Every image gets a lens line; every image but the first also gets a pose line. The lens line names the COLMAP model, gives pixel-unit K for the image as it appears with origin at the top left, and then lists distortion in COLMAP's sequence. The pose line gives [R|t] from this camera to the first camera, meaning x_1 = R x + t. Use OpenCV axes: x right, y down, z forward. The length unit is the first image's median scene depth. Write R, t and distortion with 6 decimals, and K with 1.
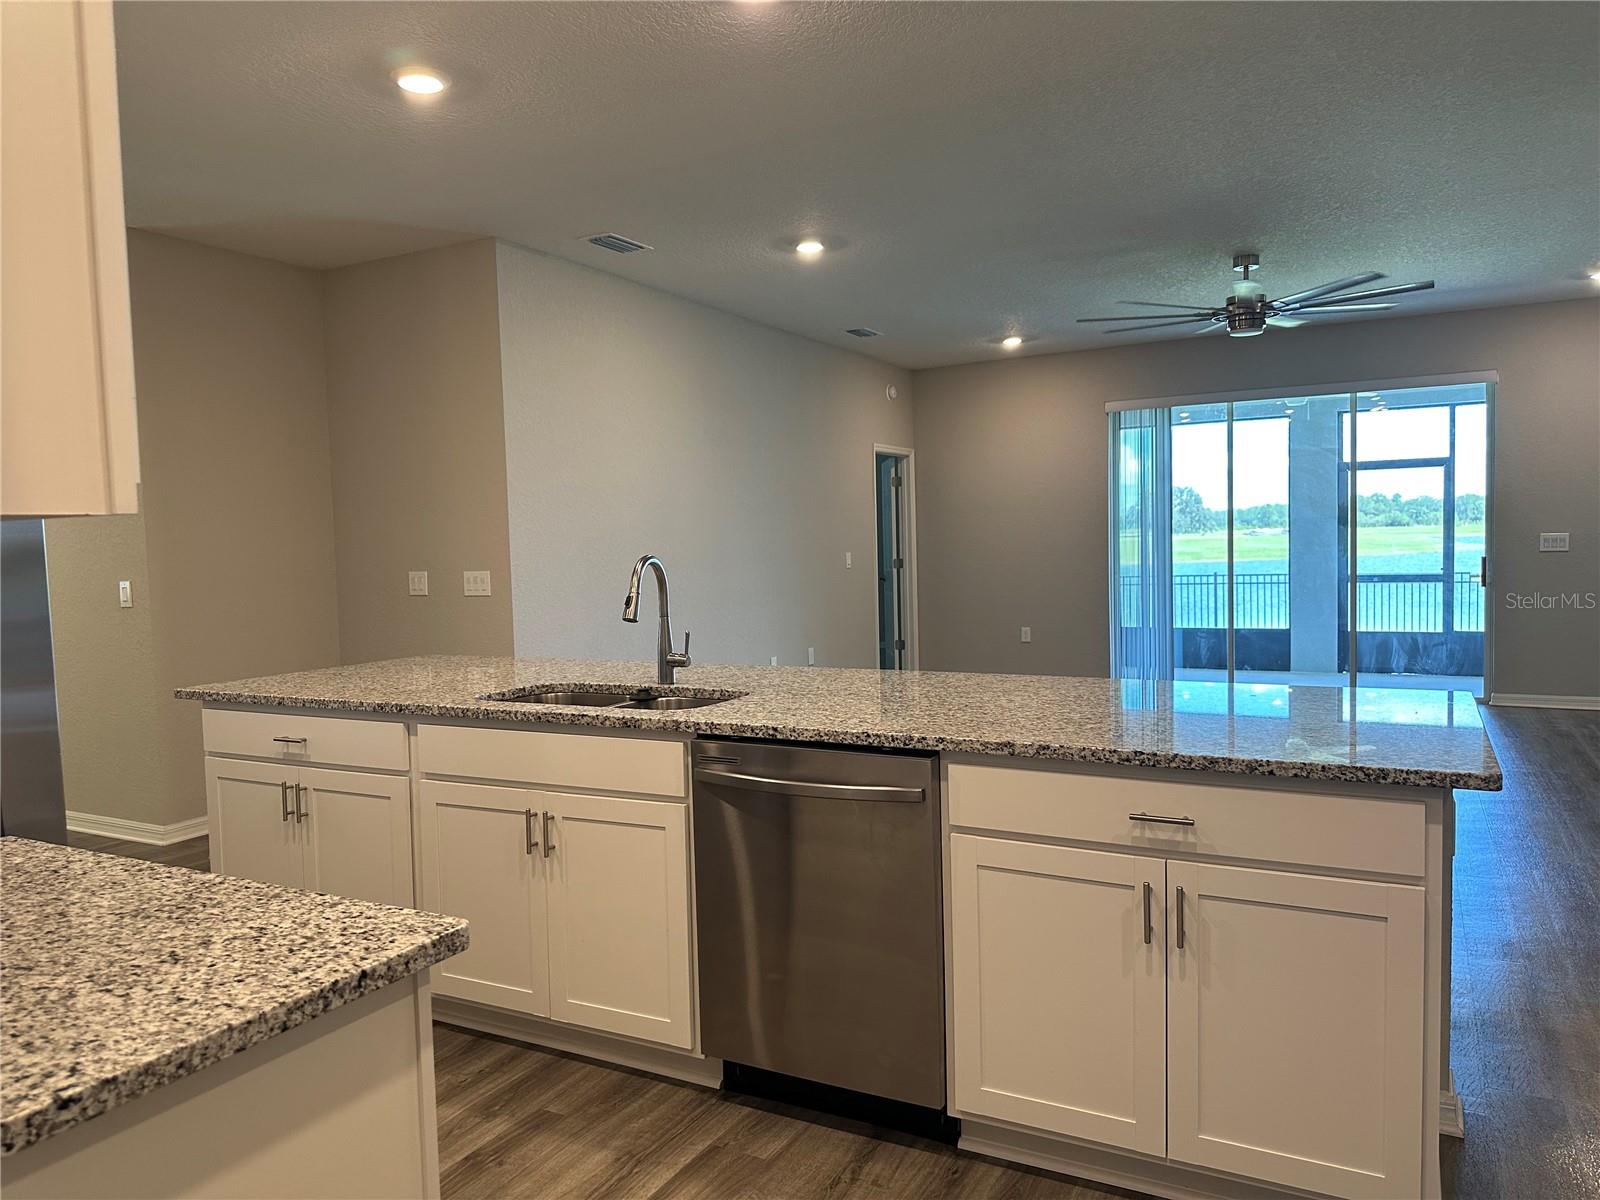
lens RADIAL K [[1121.2, 0, 791.7], [0, 1121.2, 599.2], [0, 0, 1]] dist [0.061615, -0.090424]
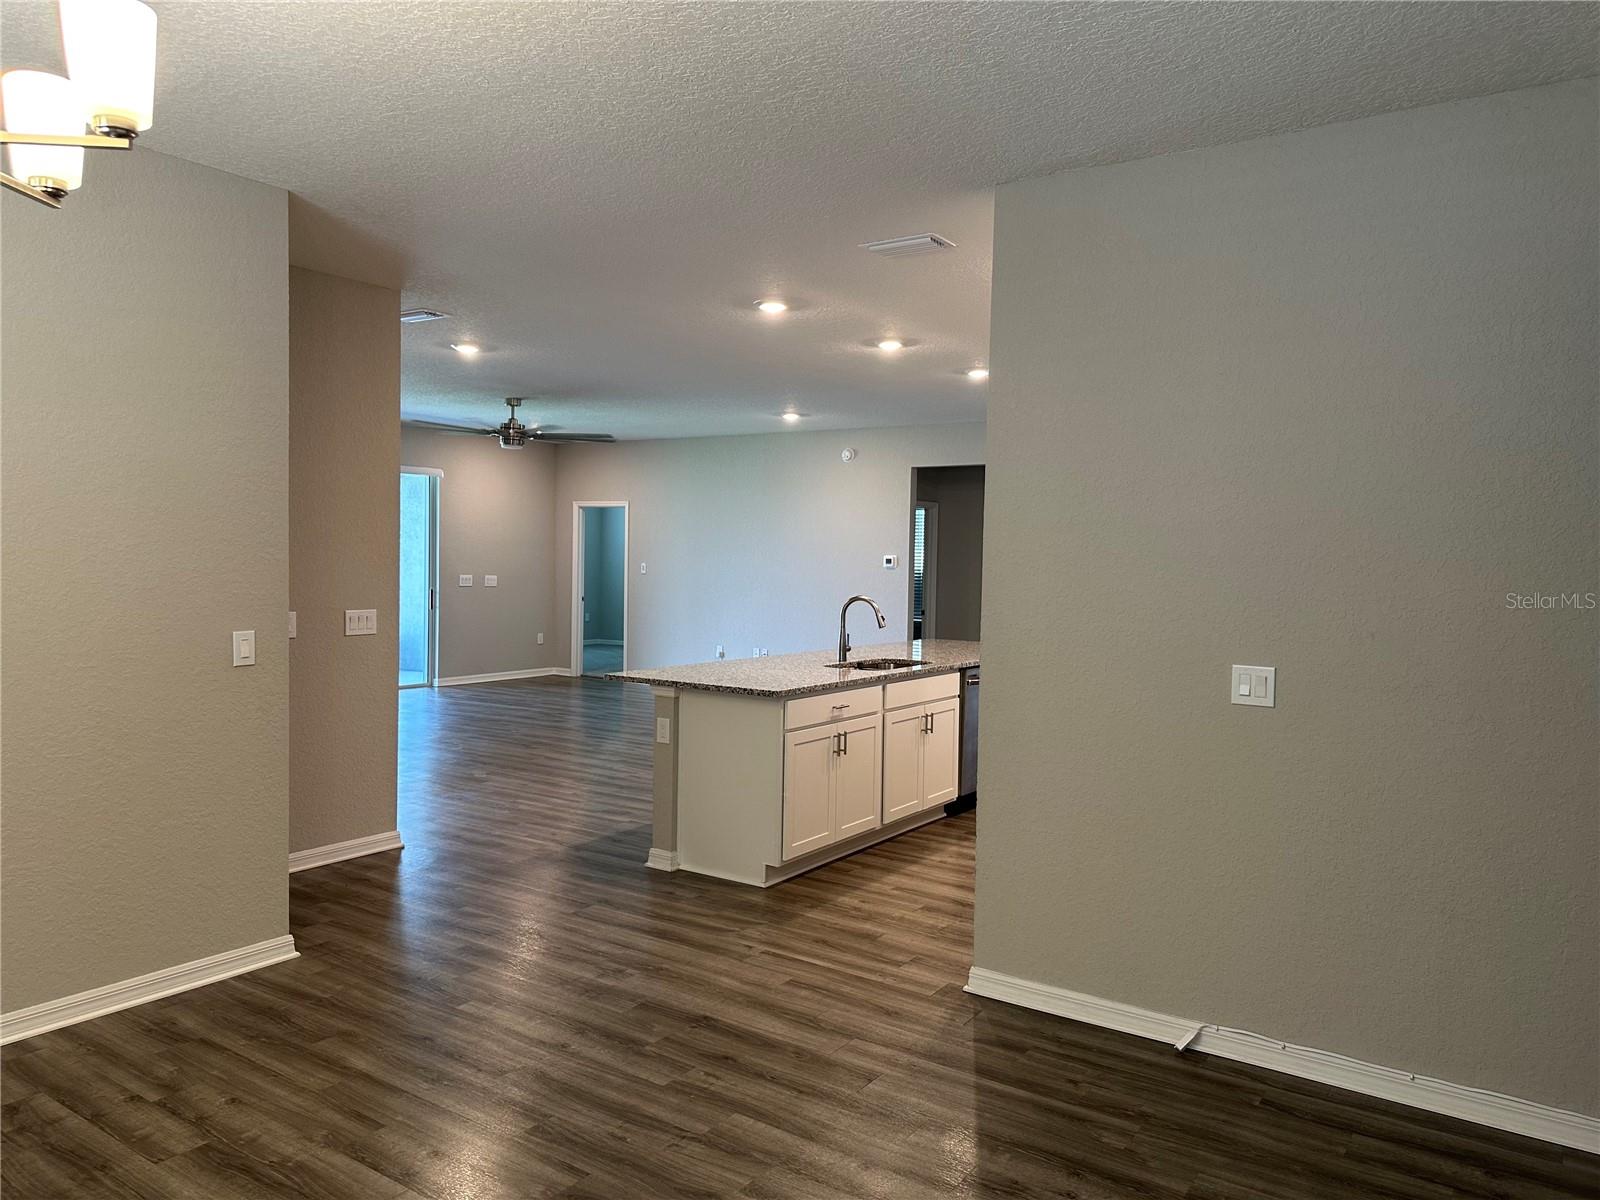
lens RADIAL K [[1121.2, 0, 791.7], [0, 1121.2, 599.2], [0, 0, 1]] dist [0.061615, -0.090424]
pose [[0.101661, -0.007361, 0.994792, -2.249519], [0.031751, 0.999487, 0.004151, -0.048788], [-0.994312, 0.031163, 0.101843, 0.952910]]
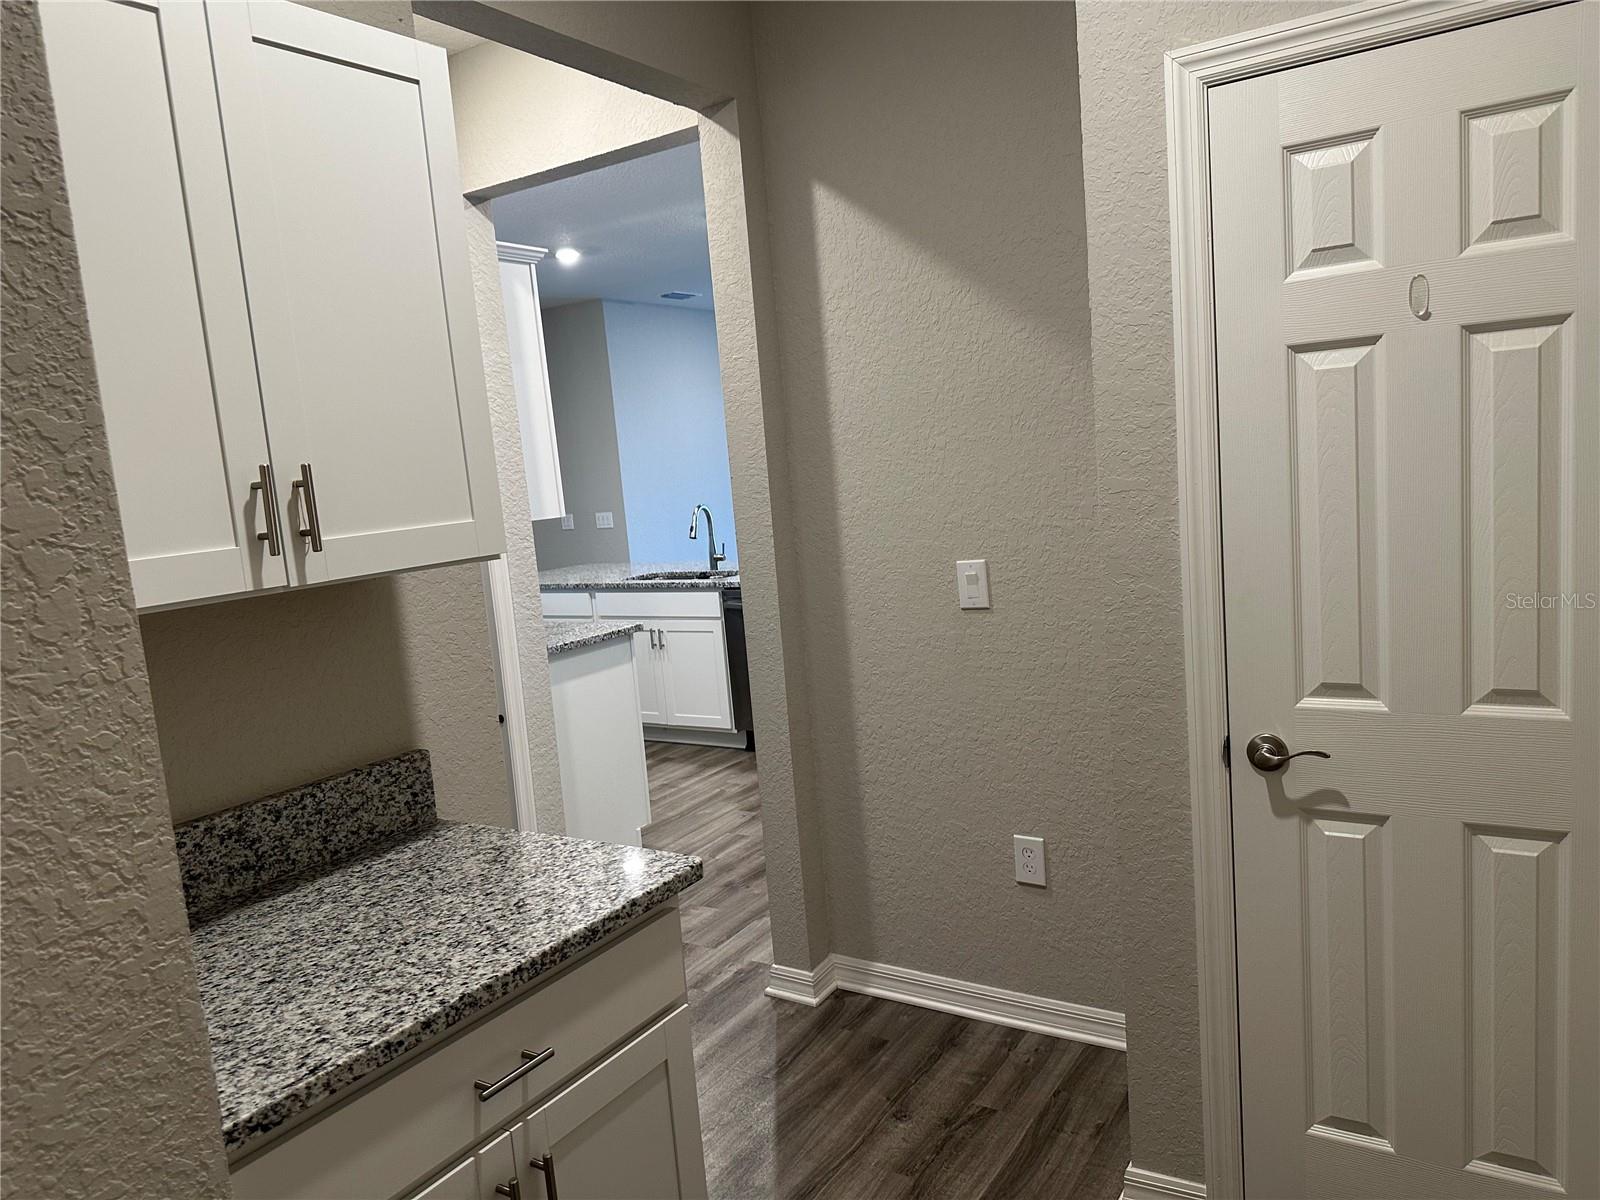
lens RADIAL K [[1121.2, 0, 791.7], [0, 1121.2, 599.2], [0, 0, 1]] dist [0.061615, -0.090424]
pose [[0.995997, -0.044450, -0.077549, 0.187700], [0.050208, 0.995996, 0.073961, -0.012582], [0.073951, -0.077559, 0.994241, -1.026712]]
